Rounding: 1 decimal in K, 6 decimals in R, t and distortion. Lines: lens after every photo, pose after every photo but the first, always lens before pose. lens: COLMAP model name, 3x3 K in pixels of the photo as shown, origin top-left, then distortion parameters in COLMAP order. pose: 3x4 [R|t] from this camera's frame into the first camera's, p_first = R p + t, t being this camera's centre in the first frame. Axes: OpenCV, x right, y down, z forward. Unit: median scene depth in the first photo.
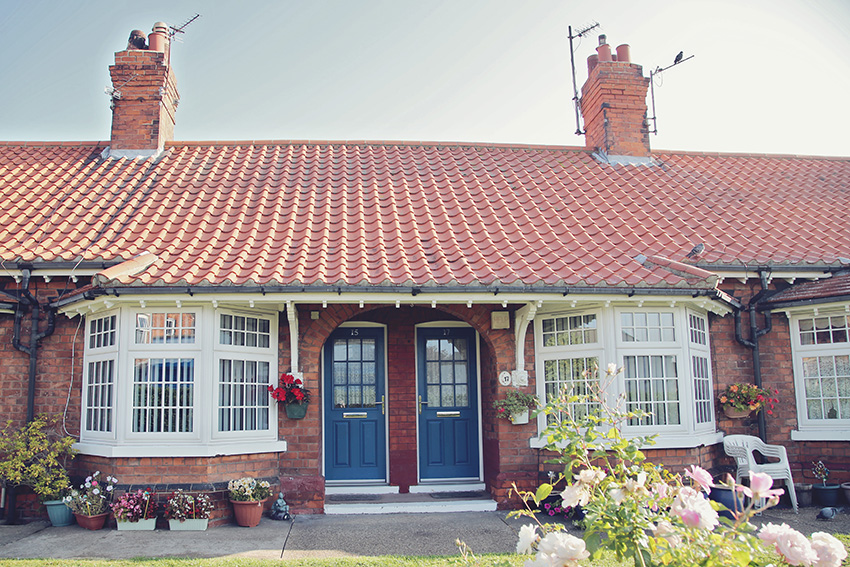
lens RADIAL K [[622.8, 0, 428.9], [0, 622.8, 311.8], [0, 0, 1]] dist [-0.107148, 0.025480]
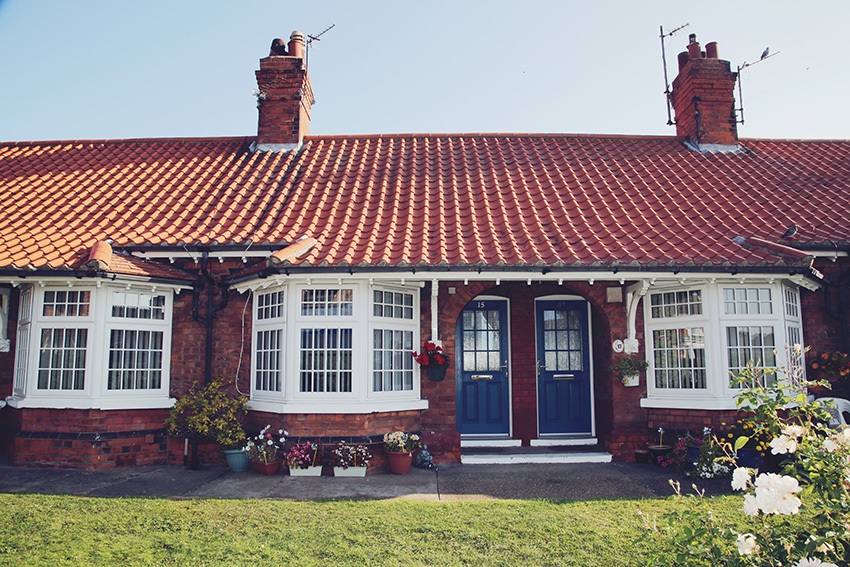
lens RADIAL K [[584.7, 0, 426.4], [0, 584.7, 282.9], [0, 0, 1]] dist [-0.117544, 0.048758]
pose [[0.996566, -0.000735, -0.082795, -0.144240], [0.001574, 0.999948, 0.010066, -0.019751], [0.082783, -0.010162, 0.996516, -0.080700]]
